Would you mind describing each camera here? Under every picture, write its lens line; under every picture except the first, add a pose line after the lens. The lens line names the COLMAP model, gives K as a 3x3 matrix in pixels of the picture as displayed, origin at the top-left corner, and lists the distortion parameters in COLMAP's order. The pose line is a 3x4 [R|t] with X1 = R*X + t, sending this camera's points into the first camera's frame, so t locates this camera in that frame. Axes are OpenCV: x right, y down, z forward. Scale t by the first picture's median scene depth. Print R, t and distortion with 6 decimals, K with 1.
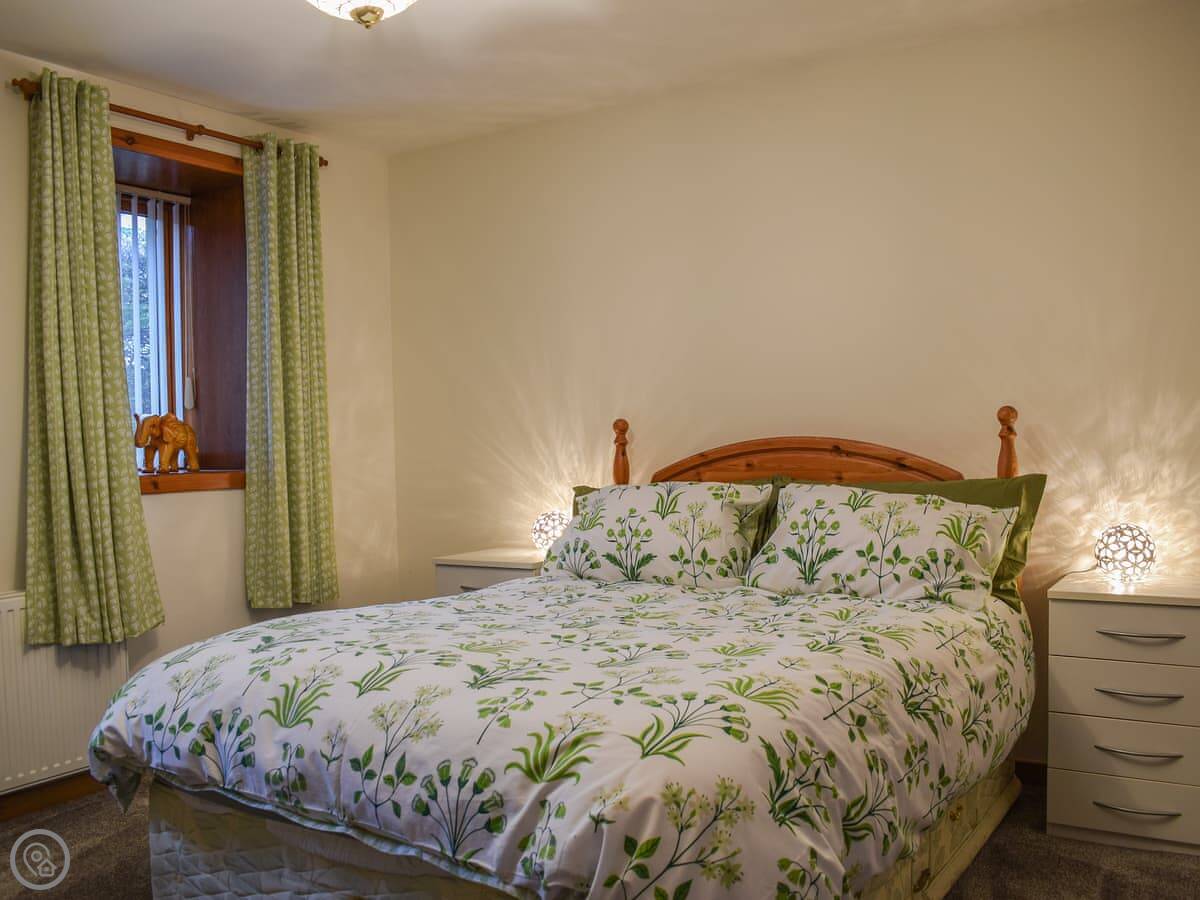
lens RADIAL K [[1043.5, 0, 600.9], [0, 1043.5, 418.5], [0, 0, 1]] dist [-0.084833, -0.005008]
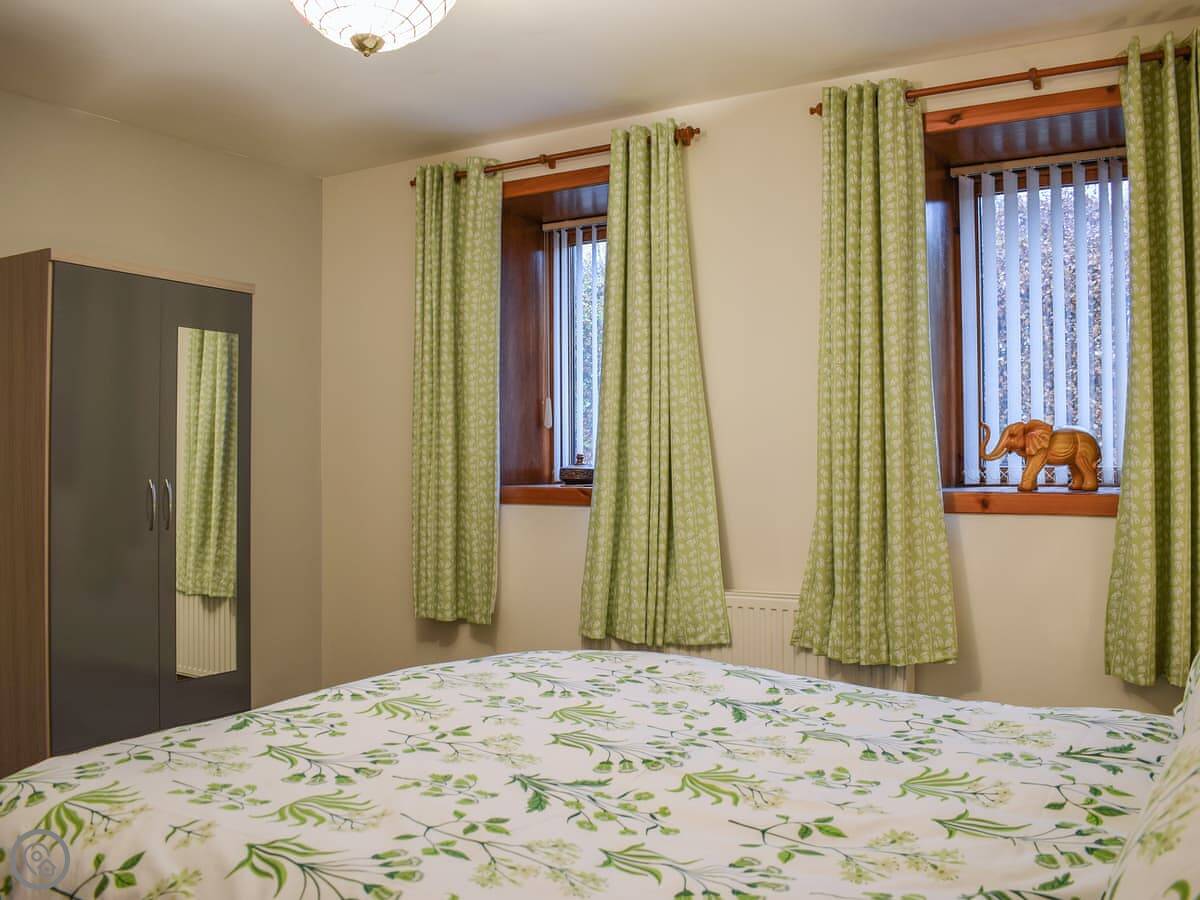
lens RADIAL K [[1043.5, 0, 600.9], [0, 1043.5, 418.5], [0, 0, 1]] dist [-0.084833, -0.005008]
pose [[0.024047, -0.010573, -0.999655, 0.897159], [0.016261, 0.999816, -0.010184, -0.007574], [0.999579, -0.016011, 0.024214, 1.370120]]
